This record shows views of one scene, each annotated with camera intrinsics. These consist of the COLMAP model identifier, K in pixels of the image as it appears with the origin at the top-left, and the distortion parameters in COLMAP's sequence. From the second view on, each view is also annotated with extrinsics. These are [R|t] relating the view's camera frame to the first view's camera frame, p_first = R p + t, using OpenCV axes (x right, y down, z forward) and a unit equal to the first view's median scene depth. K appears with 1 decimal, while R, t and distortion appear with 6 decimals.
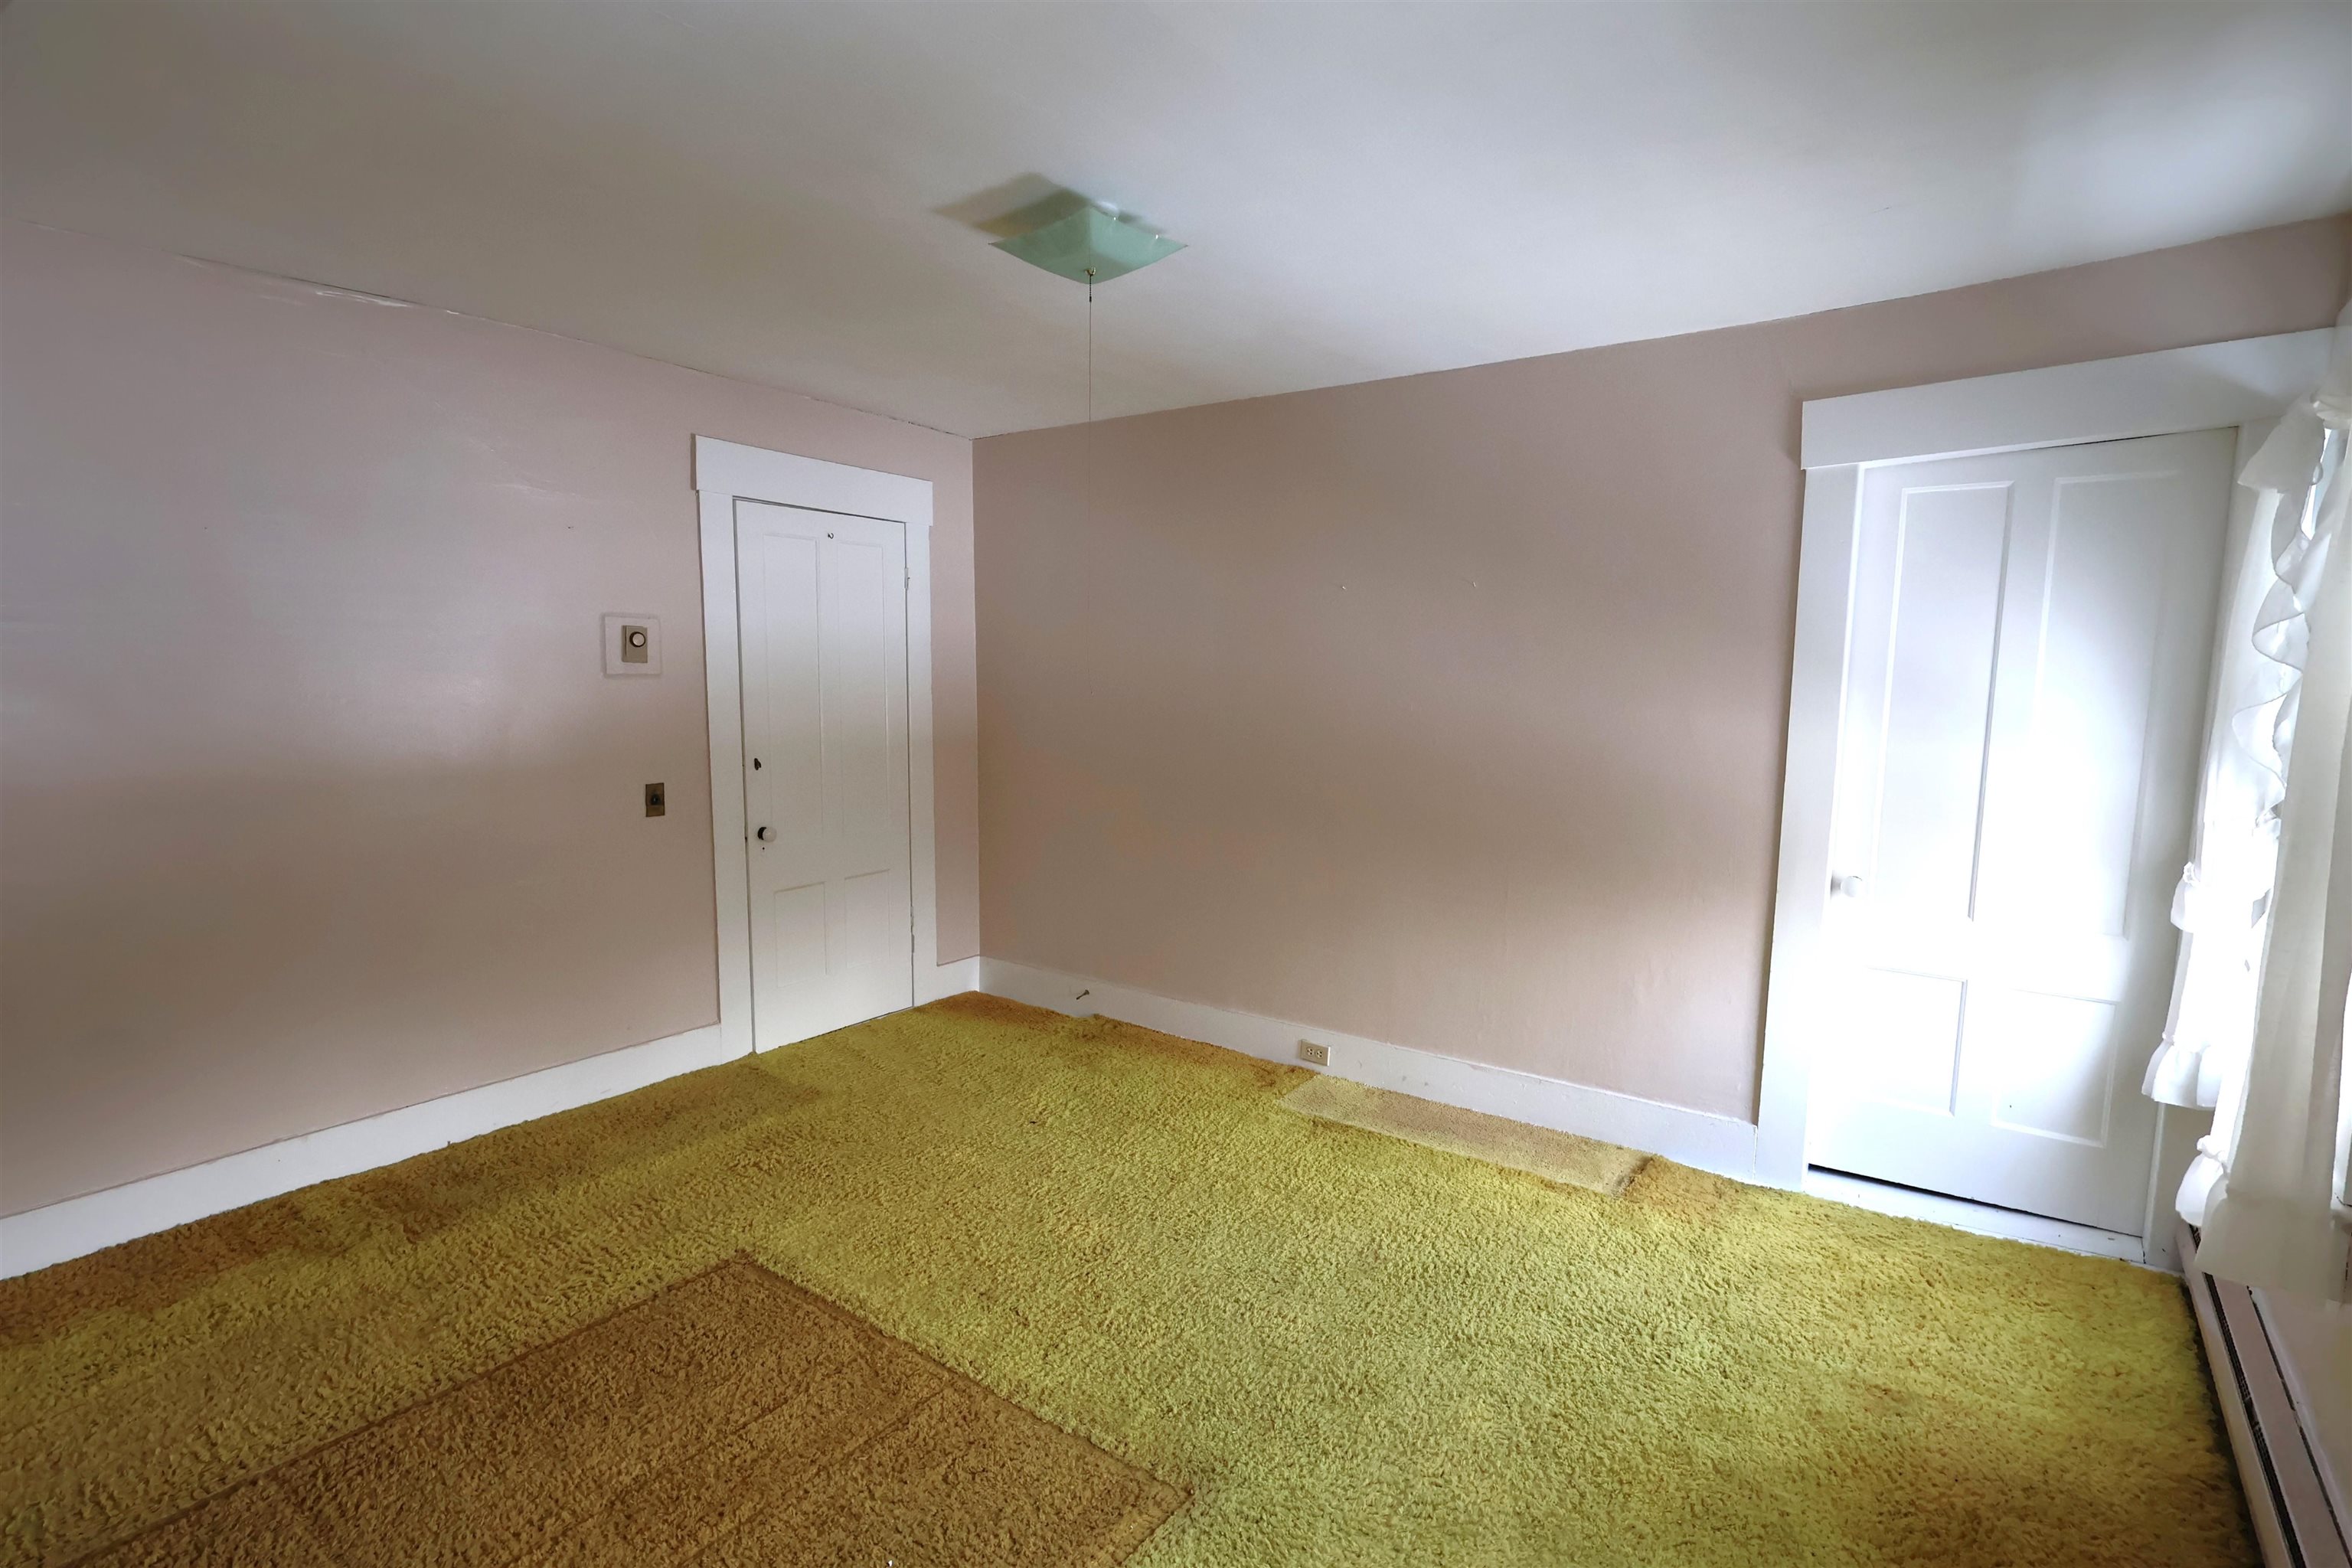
lens RADIAL K [[1116.7, 0, 1163.9], [0, 1116.7, 789.5], [0, 0, 1]] dist [0.002733, 0.000927]
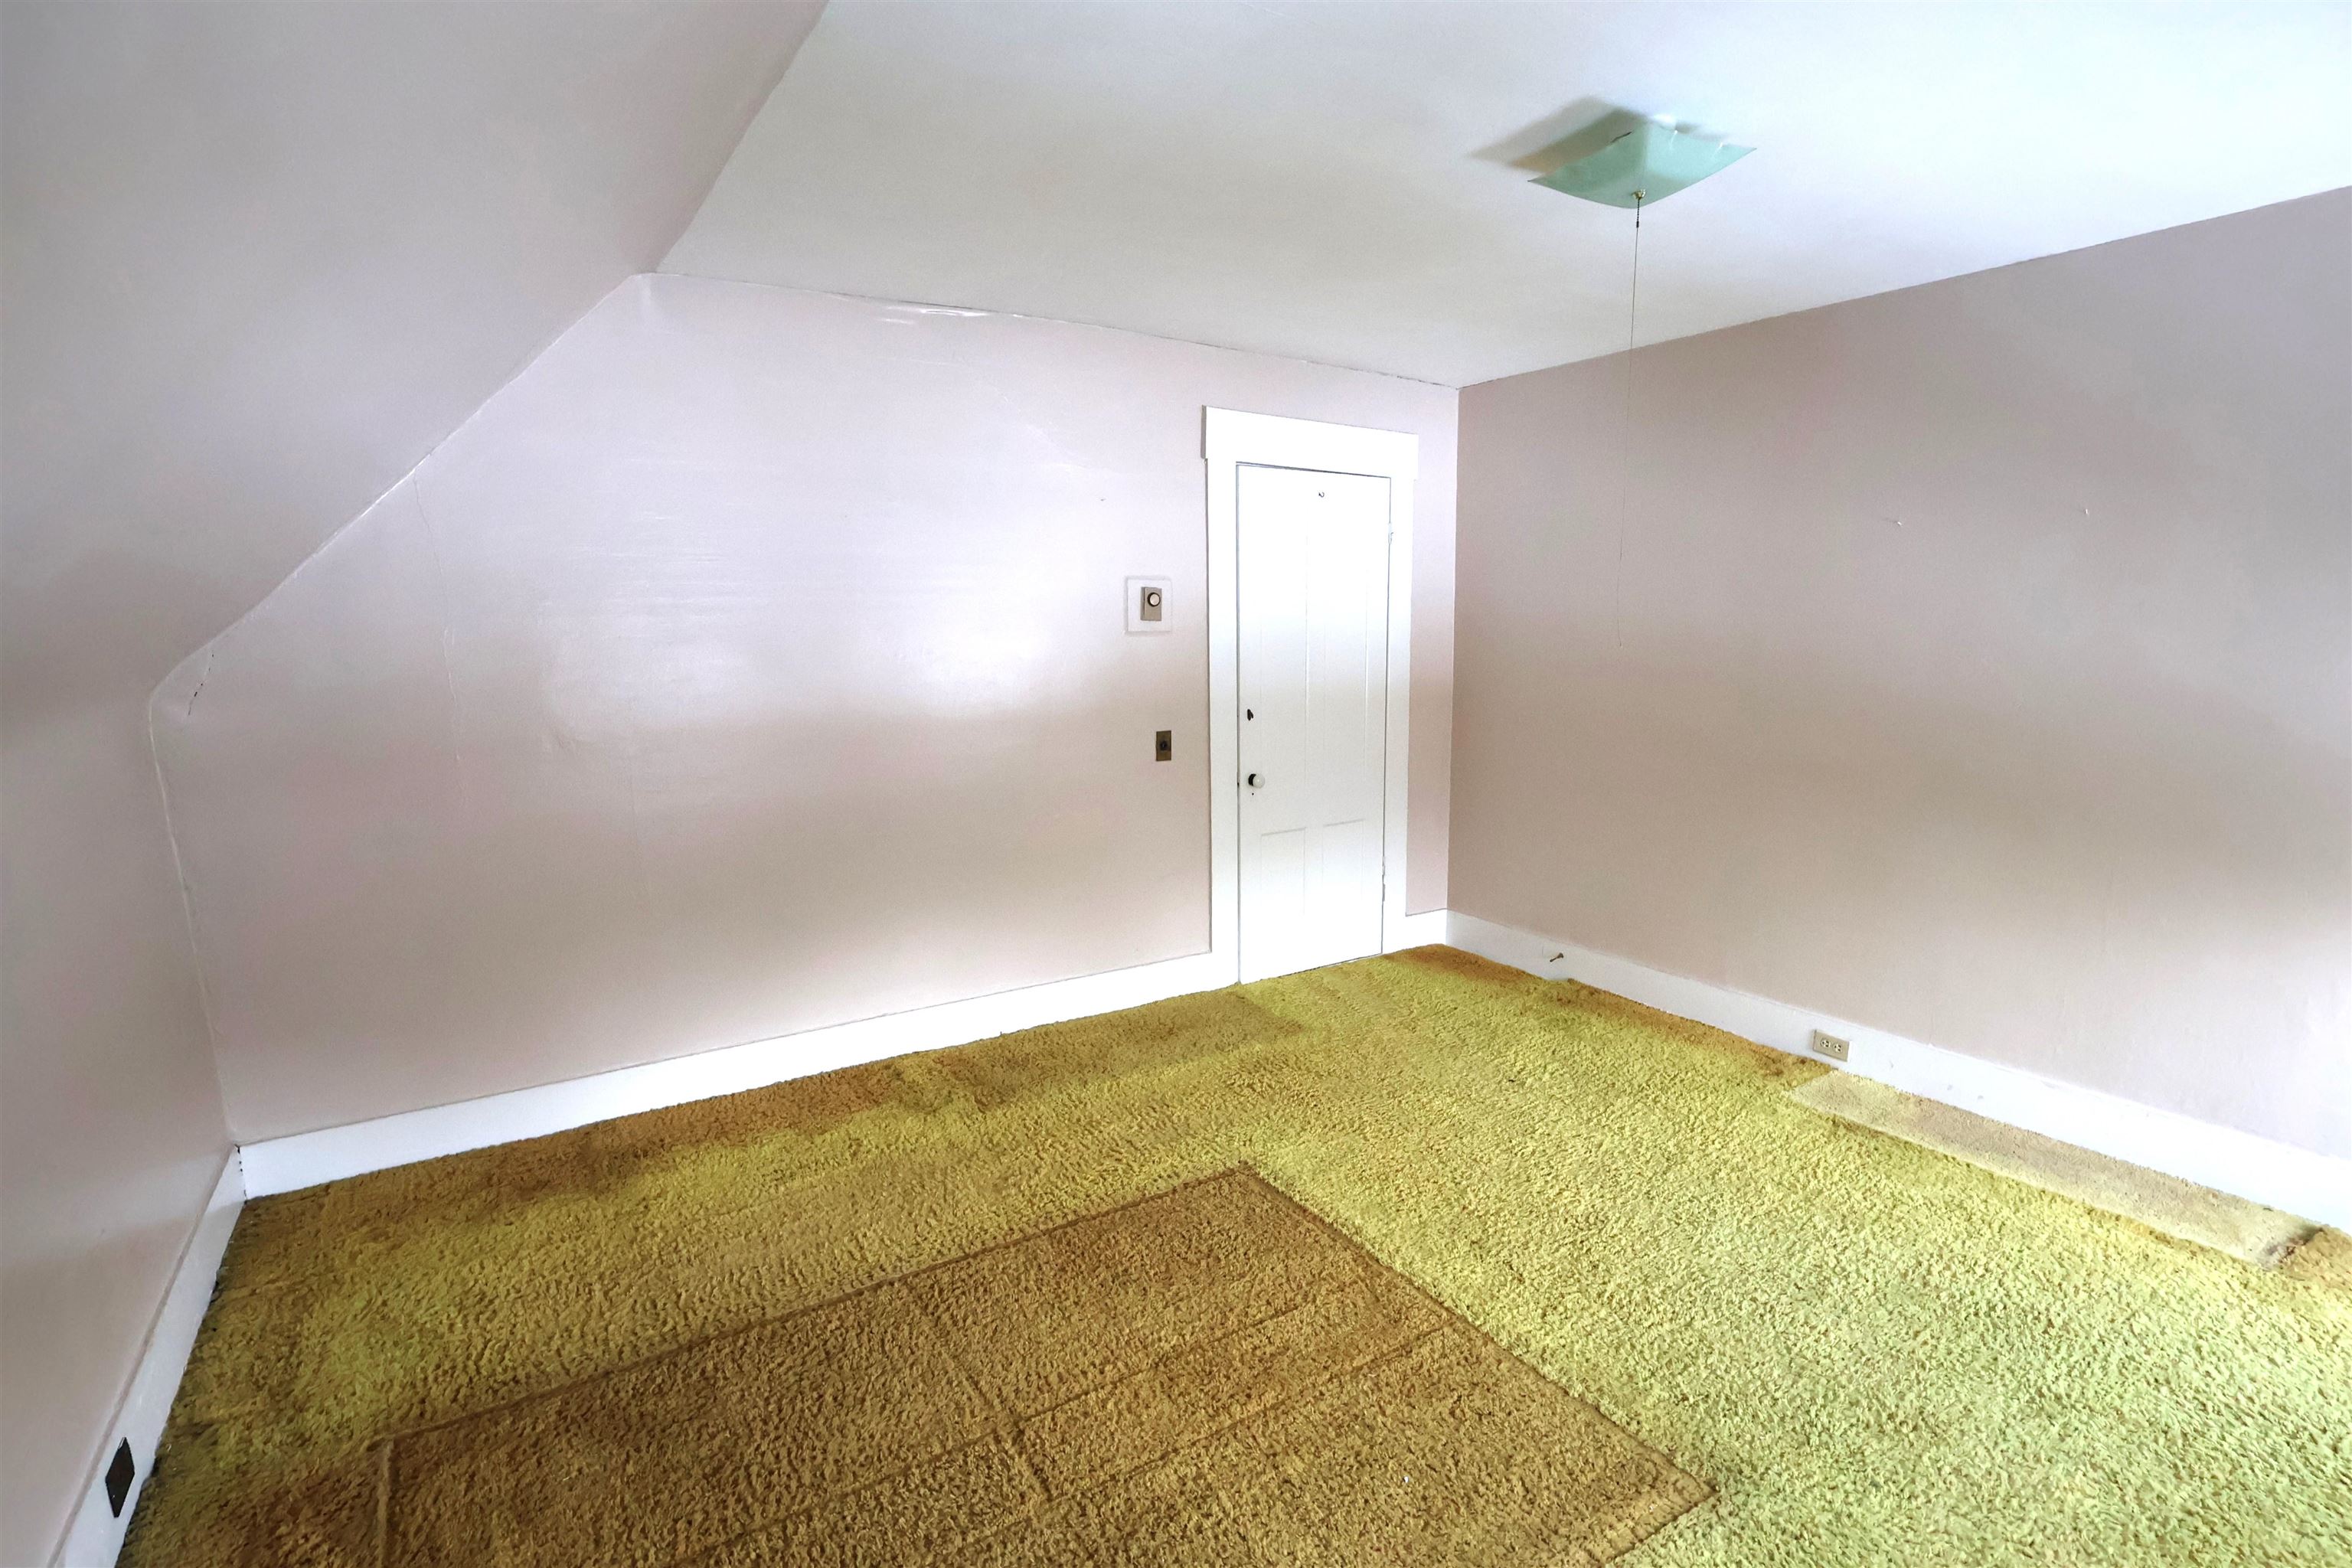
lens RADIAL K [[1108.9, 0, 1198.8], [0, 1108.9, 785.3], [0, 0, 1]] dist [0.002565, 0.000009]
pose [[0.935400, 0.037855, -0.351558, -0.056151], [-0.024404, 0.998793, 0.042616, 0.001033], [0.352747, -0.031283, 0.935196, -0.014781]]
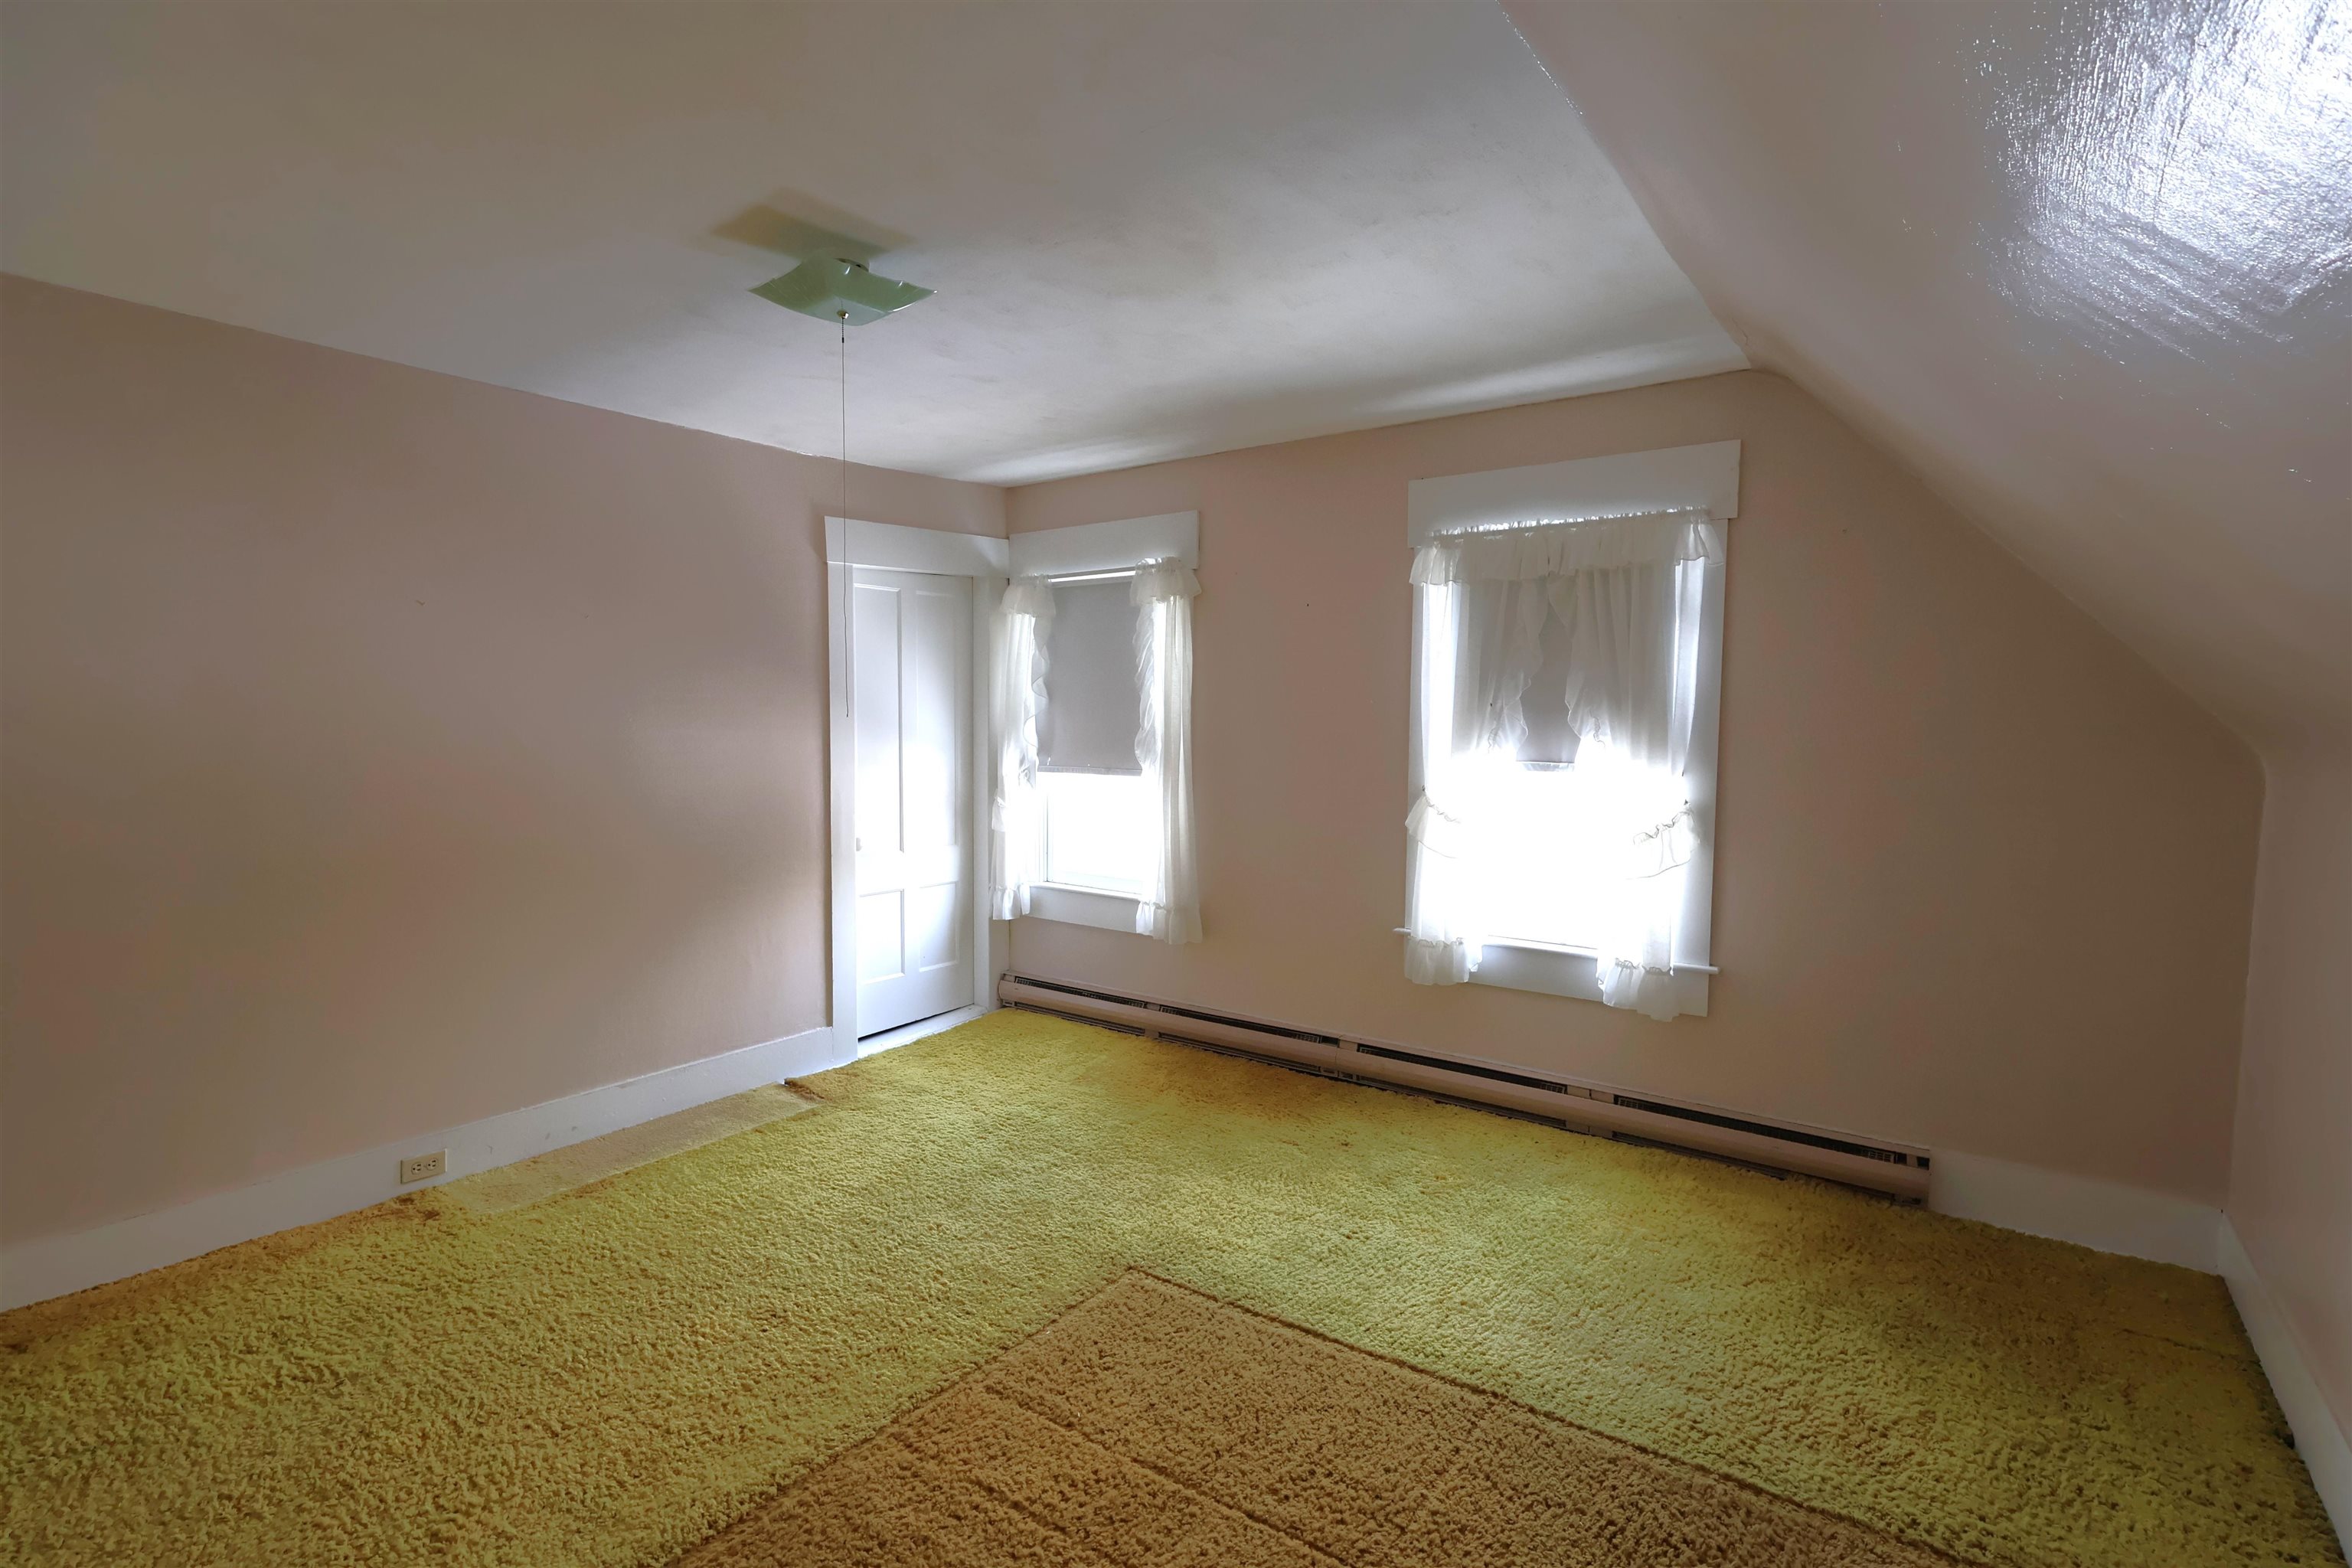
lens RADIAL K [[1116.7, 0, 1163.9], [0, 1116.7, 789.5], [0, 0, 1]] dist [0.002733, 0.000927]
pose [[0.011502, -0.073705, 0.997214, -1.027122], [0.109410, 0.991385, 0.072012, -0.057541], [-0.993930, 0.108277, 0.019467, 0.657334]]
